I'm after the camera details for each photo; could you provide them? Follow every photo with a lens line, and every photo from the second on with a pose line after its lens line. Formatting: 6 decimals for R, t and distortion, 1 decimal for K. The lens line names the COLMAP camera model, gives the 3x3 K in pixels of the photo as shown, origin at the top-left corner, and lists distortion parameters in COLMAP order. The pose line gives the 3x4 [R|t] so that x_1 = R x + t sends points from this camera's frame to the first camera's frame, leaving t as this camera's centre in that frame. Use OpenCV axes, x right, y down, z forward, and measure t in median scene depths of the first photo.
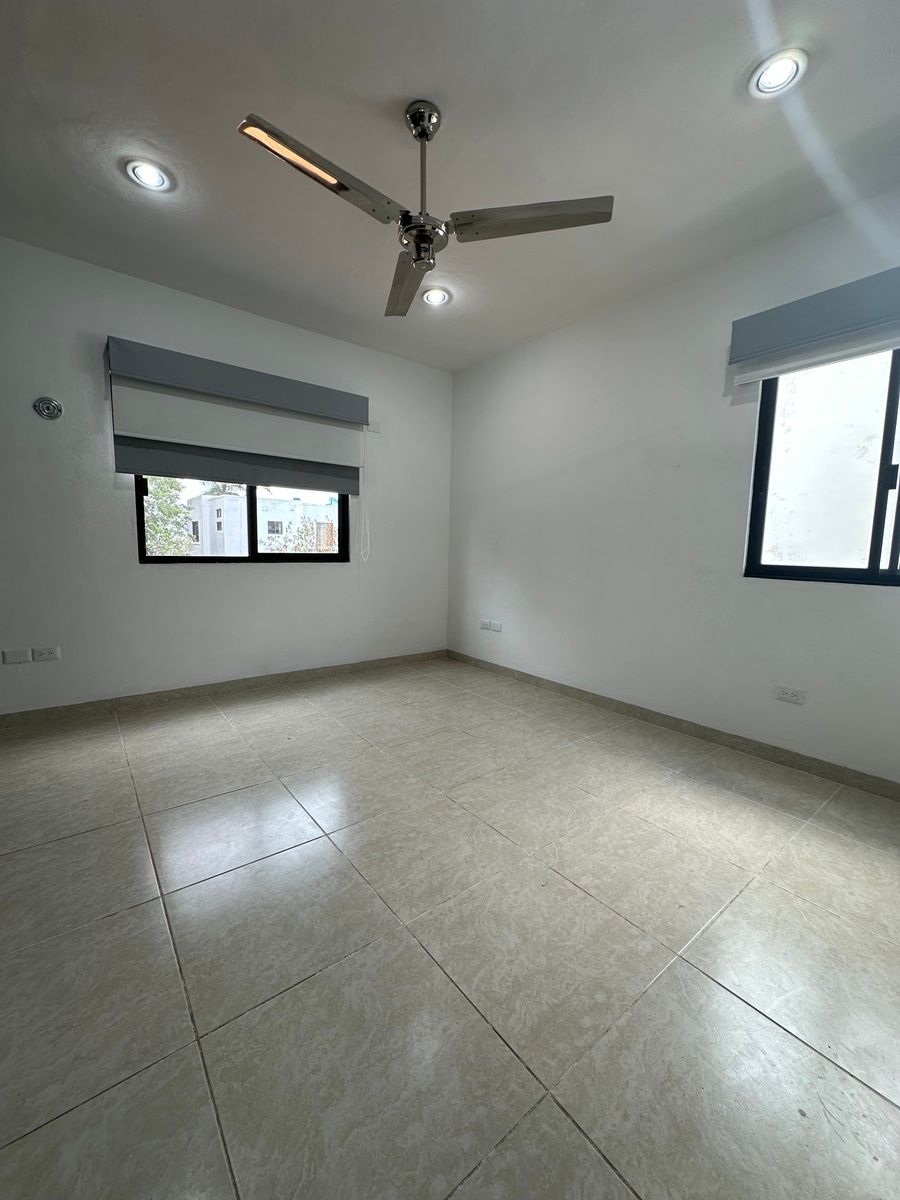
lens RADIAL K [[483.8, 0, 477.9], [0, 483.8, 602.2], [0, 0, 1]] dist [-0.000301, 0.001042]
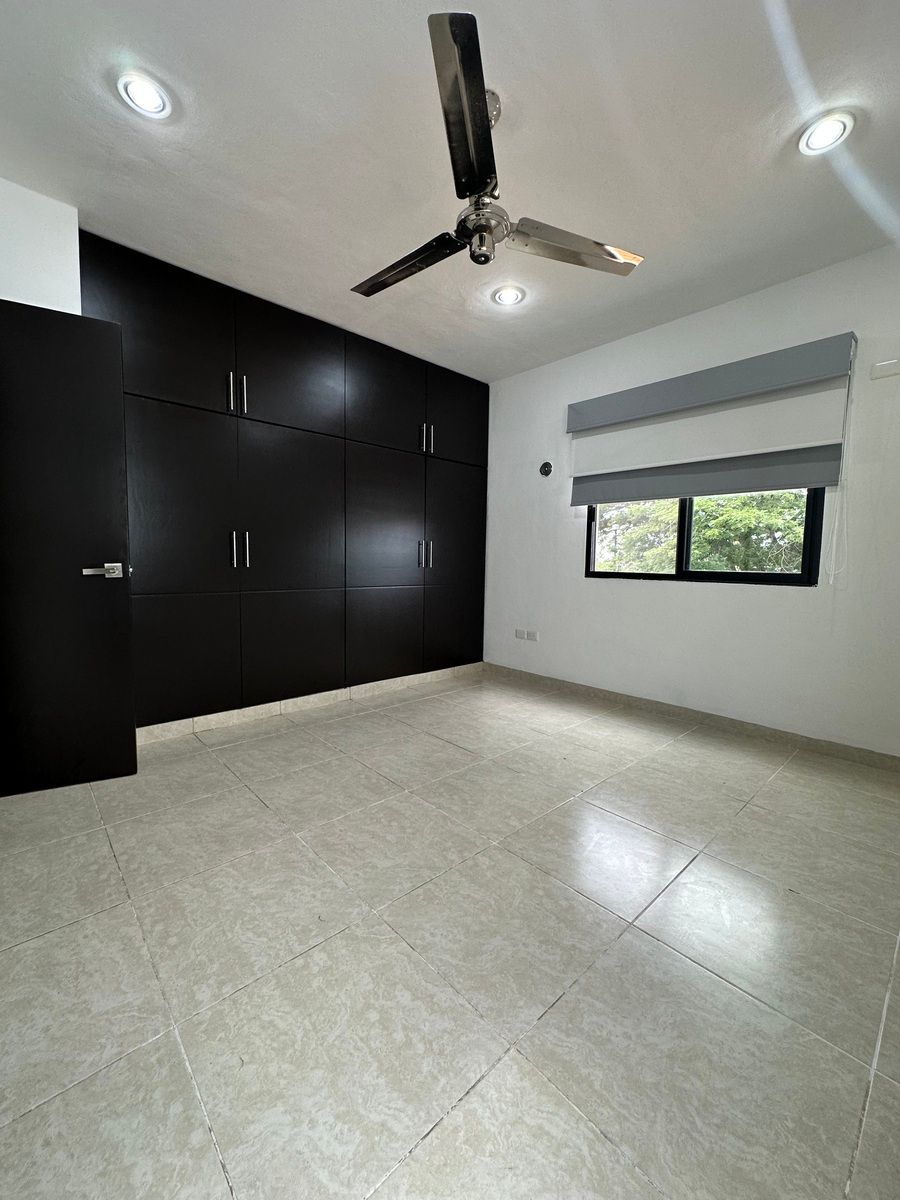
lens RADIAL K [[483.8, 0, 419.3], [0, 483.8, 600.6], [0, 0, 1]] dist [-0.000301, 0.001042]
pose [[0.009181, 0.065570, -0.997806, 0.601518], [-0.128912, 0.989599, 0.063845, -0.051865], [0.991613, 0.128043, 0.017539, 0.653713]]
